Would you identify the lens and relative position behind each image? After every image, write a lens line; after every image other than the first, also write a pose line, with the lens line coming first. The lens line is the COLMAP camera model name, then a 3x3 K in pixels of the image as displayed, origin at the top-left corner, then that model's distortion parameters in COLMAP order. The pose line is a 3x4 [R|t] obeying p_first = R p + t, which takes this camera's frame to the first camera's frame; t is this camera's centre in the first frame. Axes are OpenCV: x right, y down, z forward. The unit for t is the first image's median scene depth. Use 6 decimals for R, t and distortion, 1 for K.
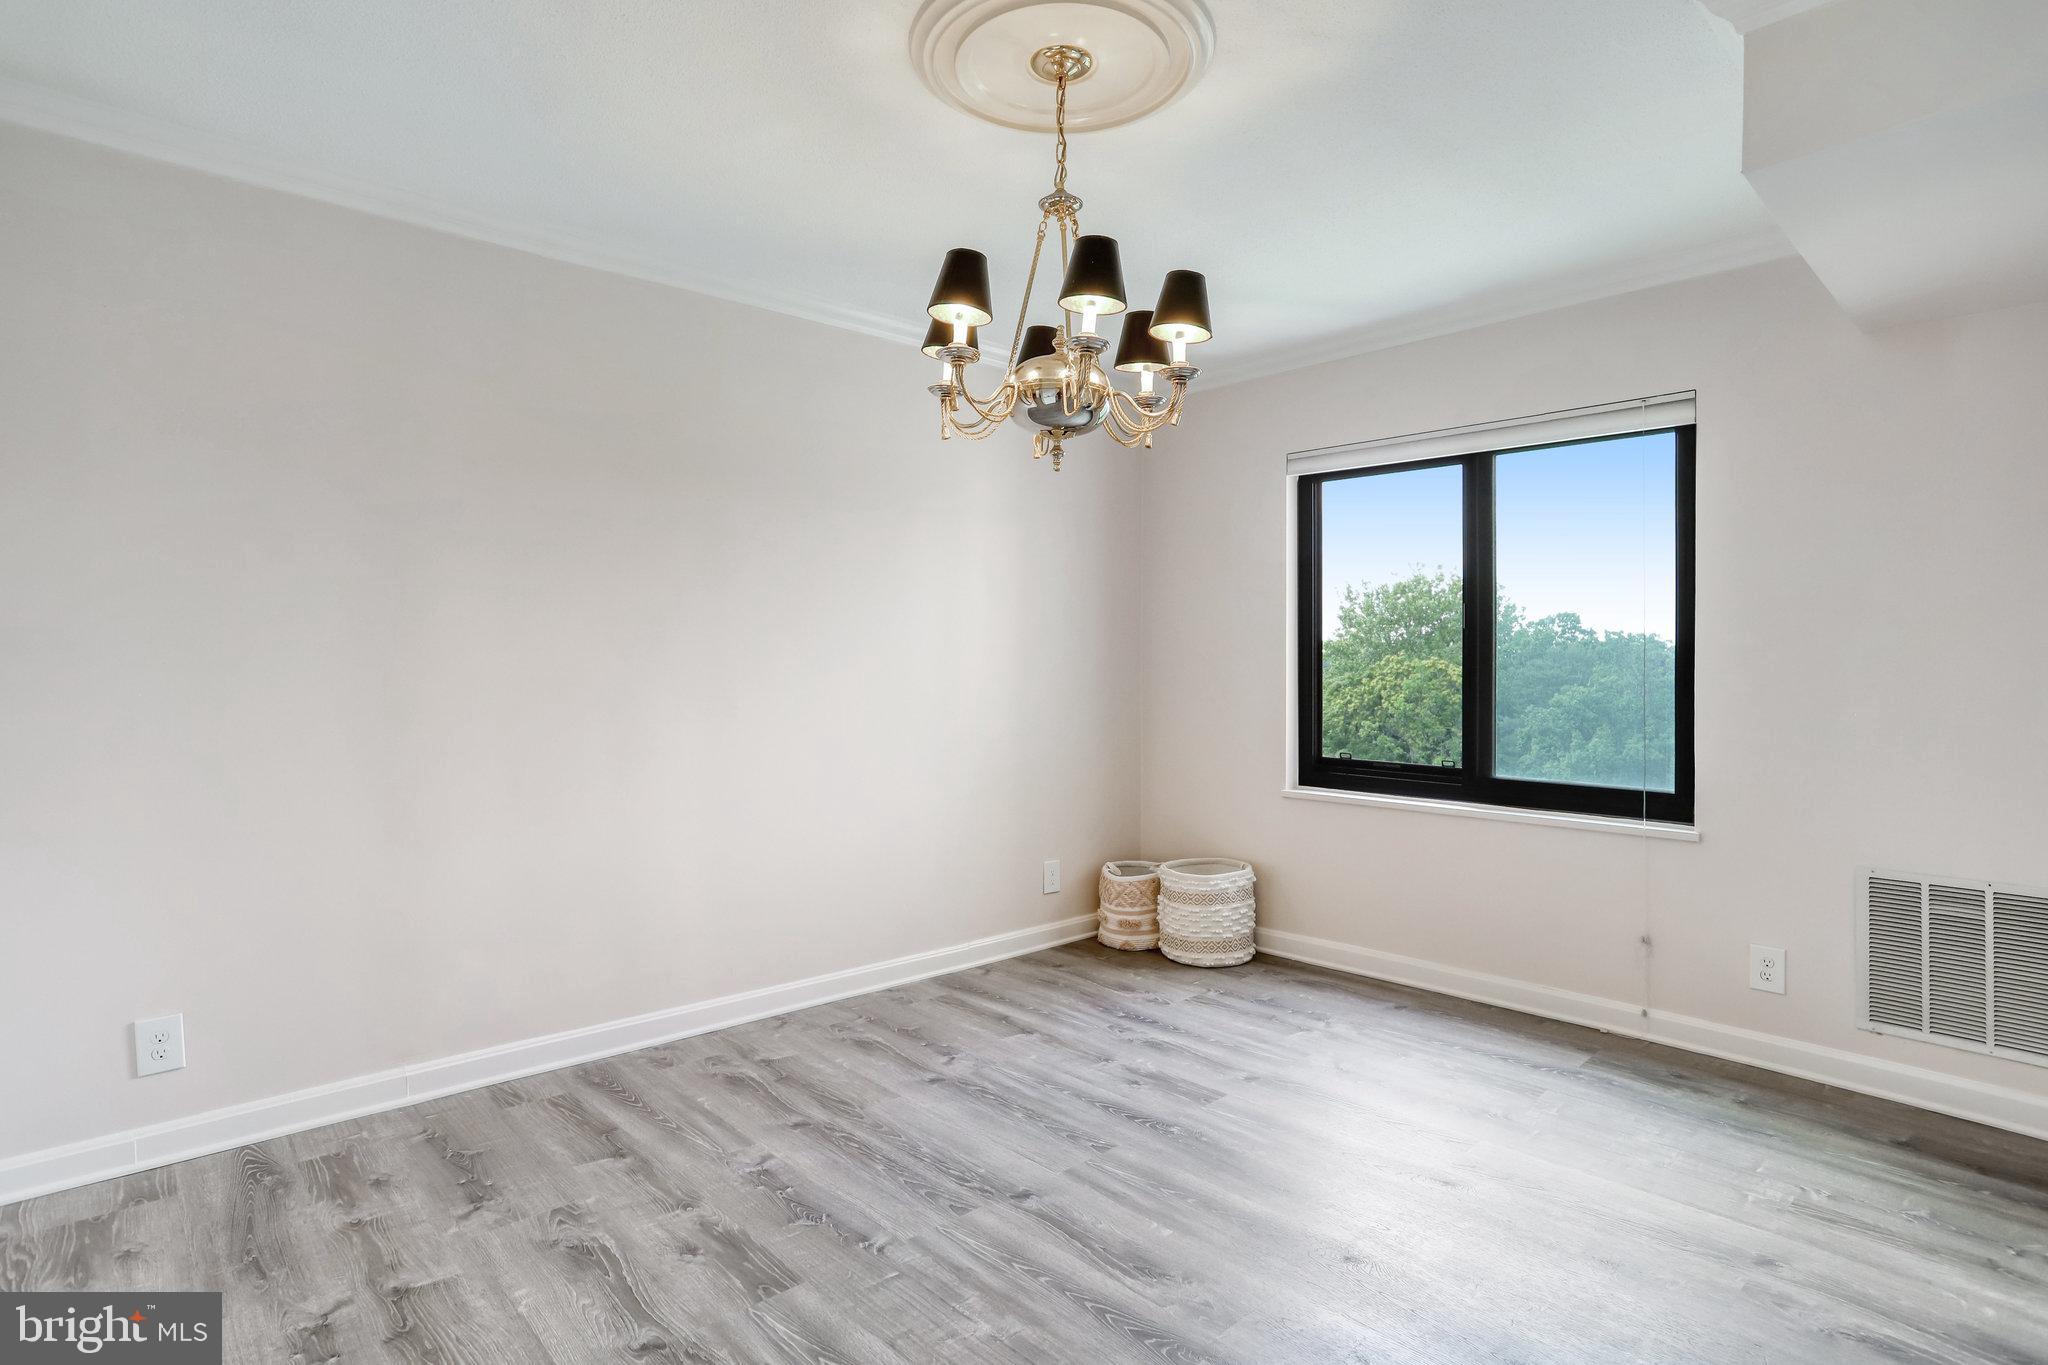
lens RADIAL K [[1051.7, 0, 1040.4], [0, 1051.7, 674.1], [0, 0, 1]] dist [-0.073749, 0.034973]
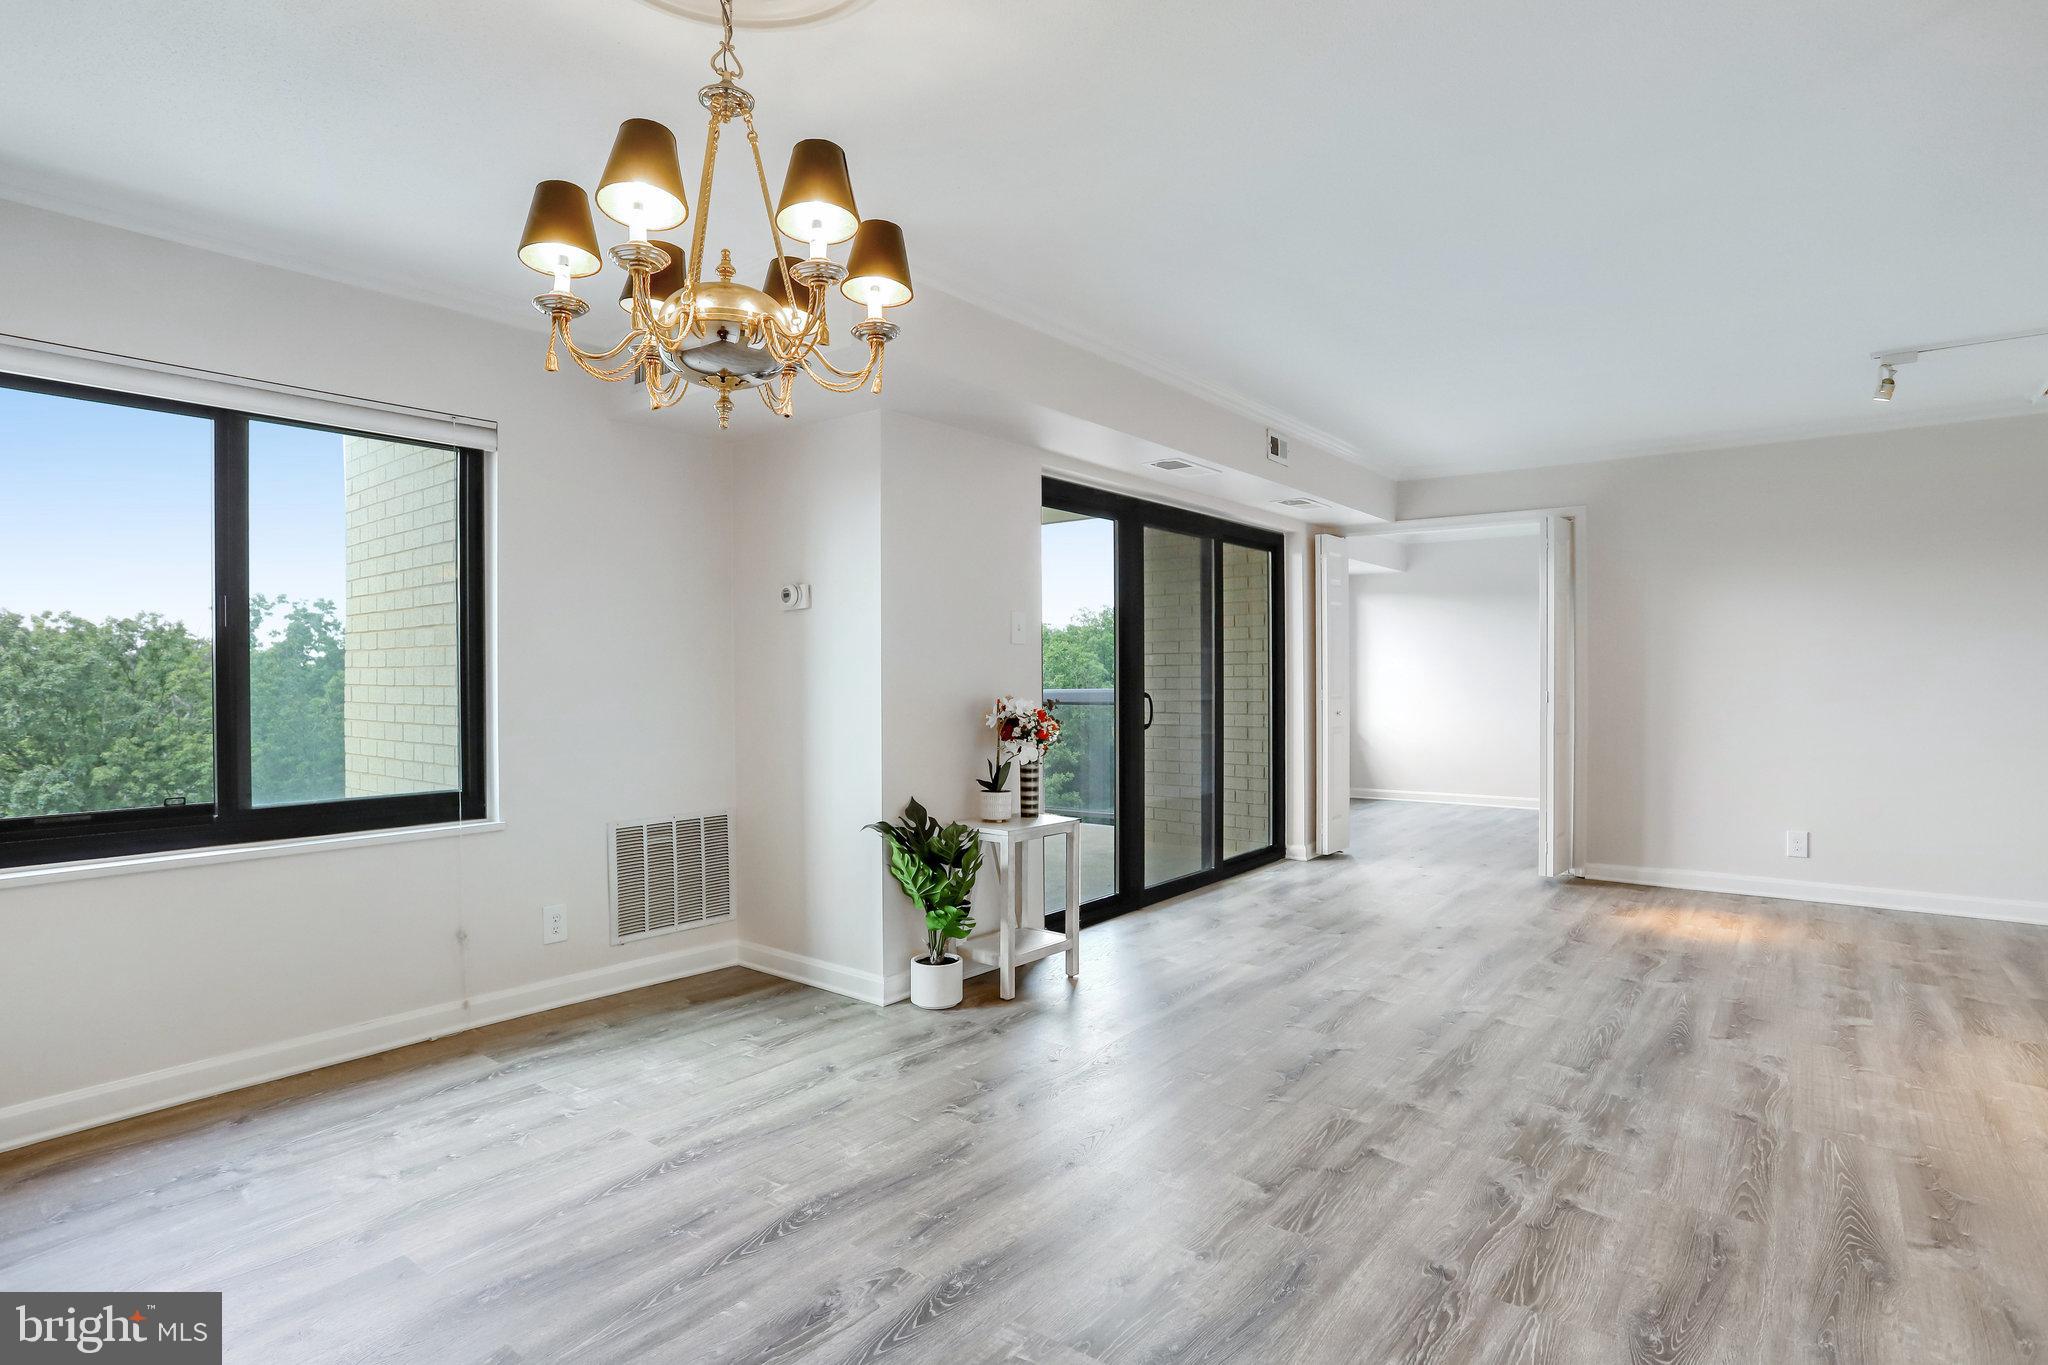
lens RADIAL K [[1051.7, 0, 1040.4], [0, 1051.7, 674.1], [0, 0, 1]] dist [-0.073749, 0.034973]
pose [[-0.158714, -0.006604, 0.987303, -0.514805], [0.014332, 0.999857, 0.008992, -0.007120], [-0.987221, 0.015577, -0.158596, 0.561299]]
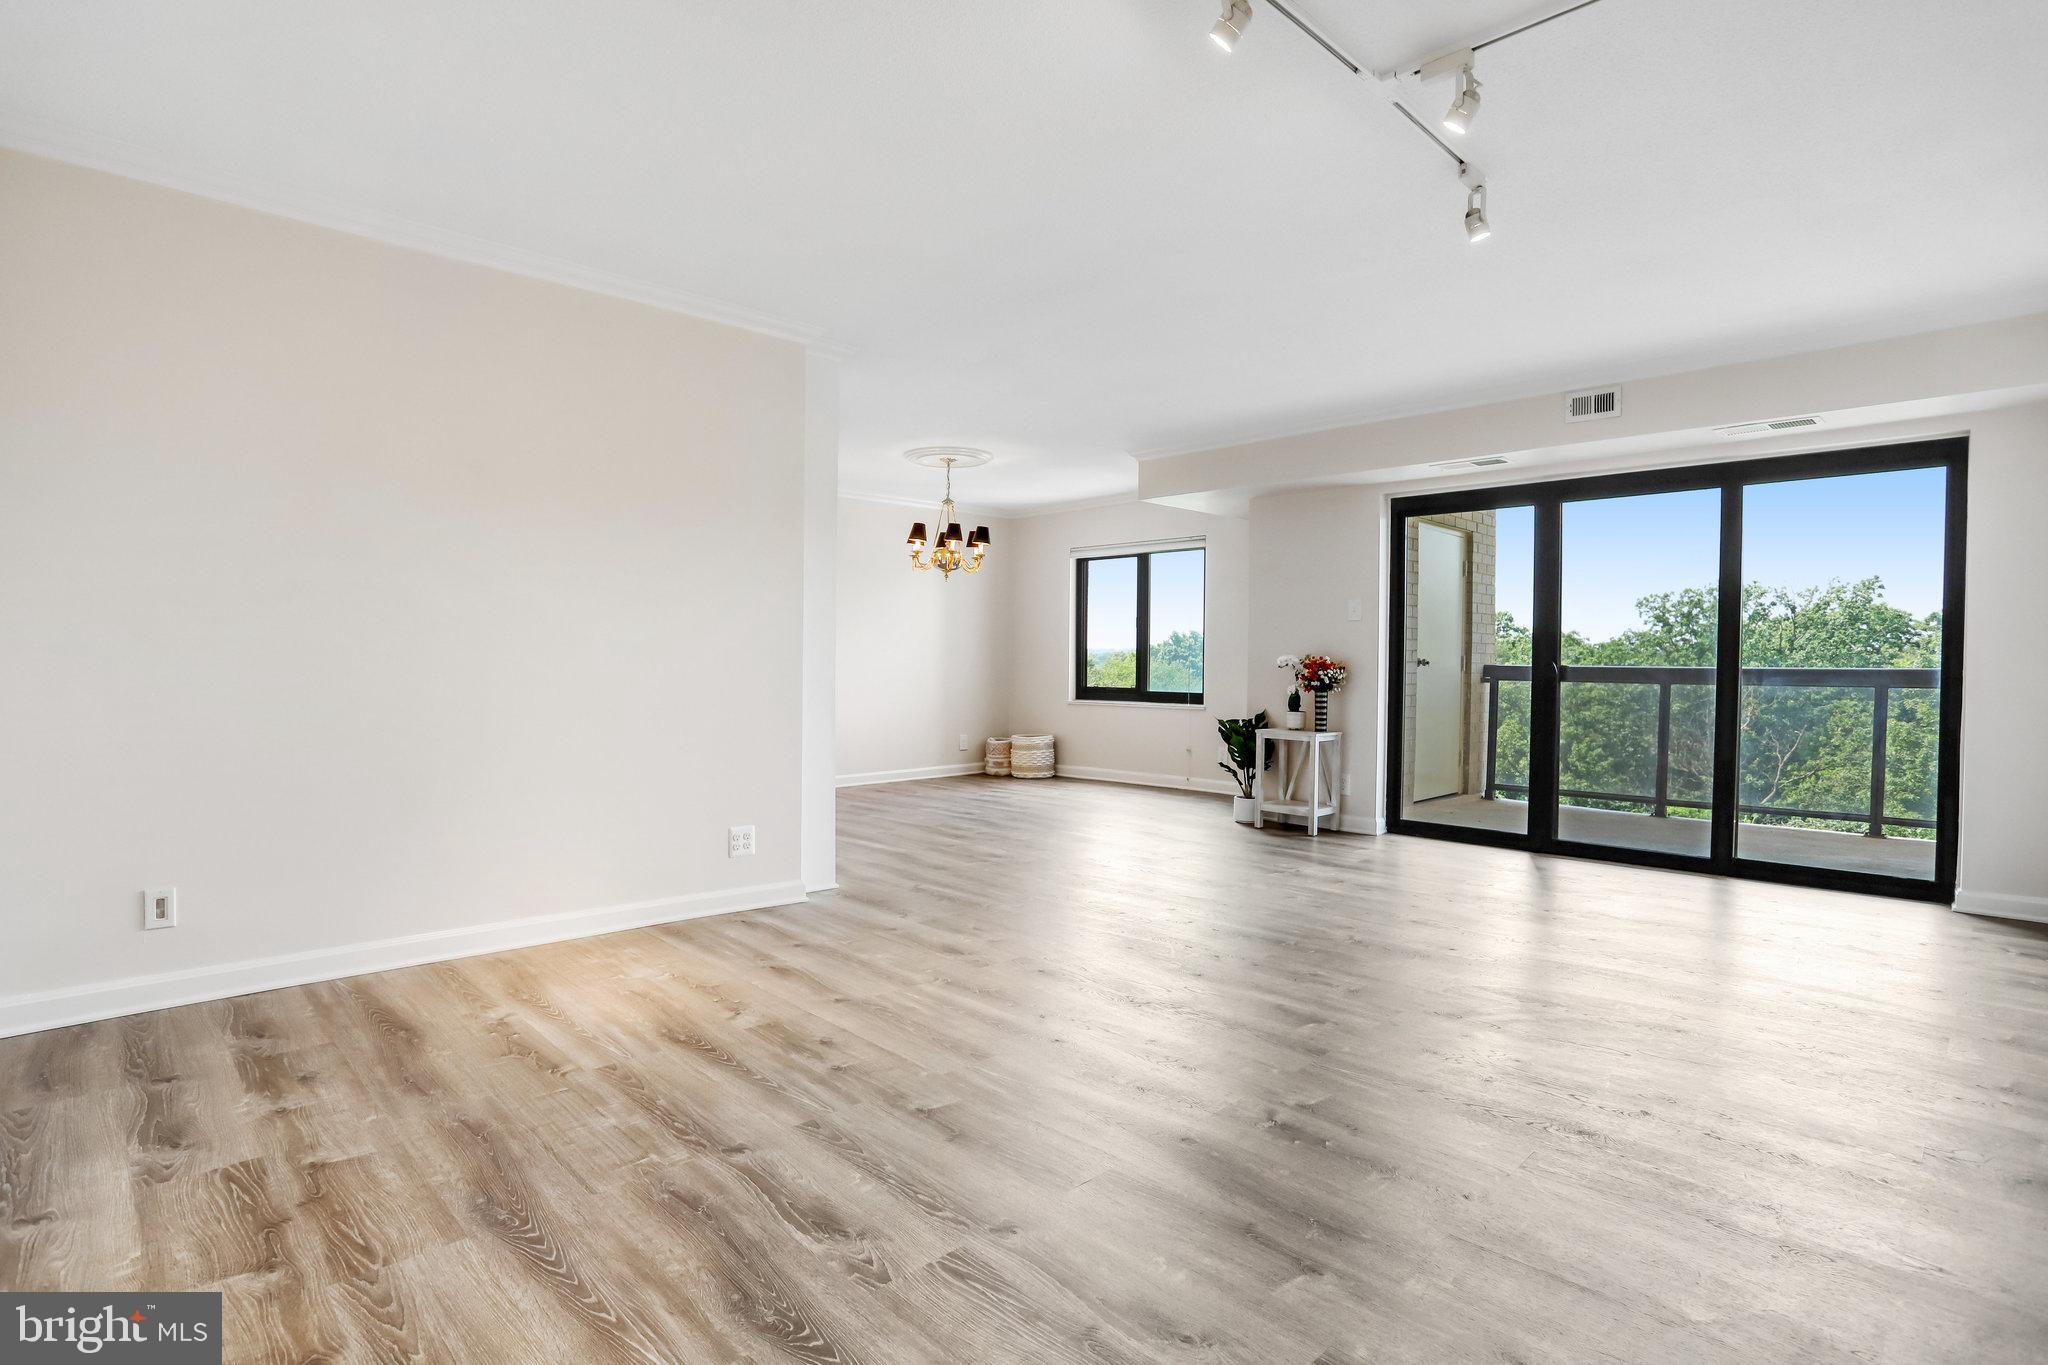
lens RADIAL K [[1014.8, 0, 1023.0], [0, 1014.8, 657.9], [0, 0, 1]] dist [-0.065307, 0.029601]
pose [[0.999857, 0.001518, 0.016821, 0.127891], [-0.001309, 0.999922, -0.012407, 0.057497], [-0.016839, 0.012383, 0.999782, -1.419805]]
